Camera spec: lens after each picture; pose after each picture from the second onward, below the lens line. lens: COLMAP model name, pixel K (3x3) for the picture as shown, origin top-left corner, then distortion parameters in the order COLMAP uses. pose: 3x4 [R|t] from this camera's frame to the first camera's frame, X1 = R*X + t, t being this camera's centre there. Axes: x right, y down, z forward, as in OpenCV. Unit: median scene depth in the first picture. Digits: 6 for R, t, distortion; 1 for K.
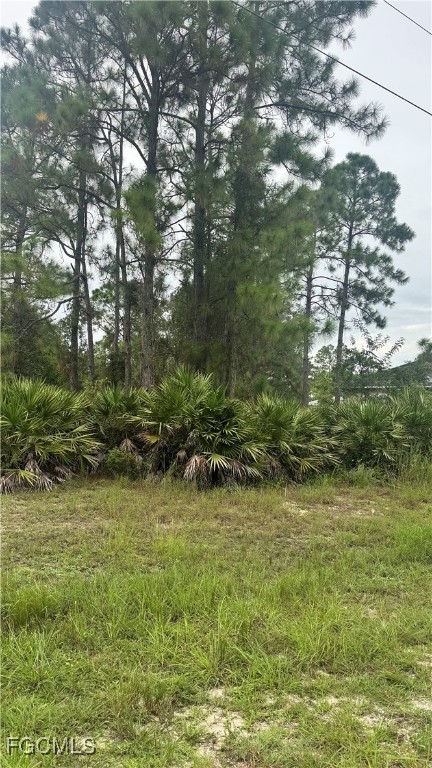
lens RADIAL K [[530.1, 0, 212.0], [0, 530.1, 386.0], [0, 0, 1]] dist [0.167038, -0.280853]
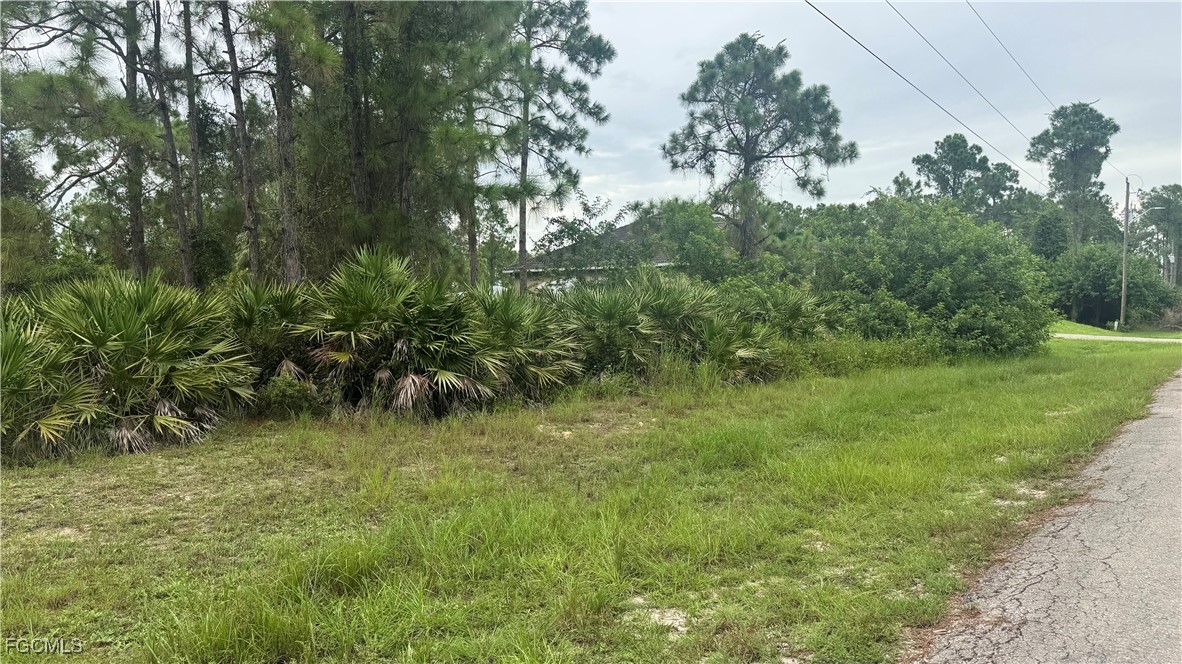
lens RADIAL K [[813.8, 0, 587.7], [0, 813.8, 336.0], [0, 0, 1]] dist [0.147698, -0.237440]
pose [[0.935935, -0.062488, 0.346585, -0.120298], [0.034905, 0.995746, 0.085269, -0.003406], [-0.350439, -0.067708, 0.934135, -0.061376]]
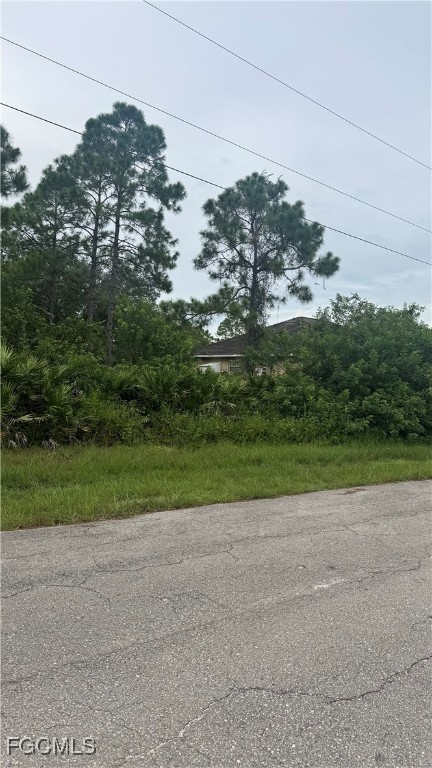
lens RADIAL K [[542.4, 0, 216.0], [0, 542.4, 384.0], [0, 0, 1]] dist [0.089135, -0.114100]
pose [[0.990855, 0.003960, 0.134870, 0.607834], [-0.010053, 0.998958, 0.044527, 0.029356], [-0.134554, -0.045475, 0.989862, 0.038134]]
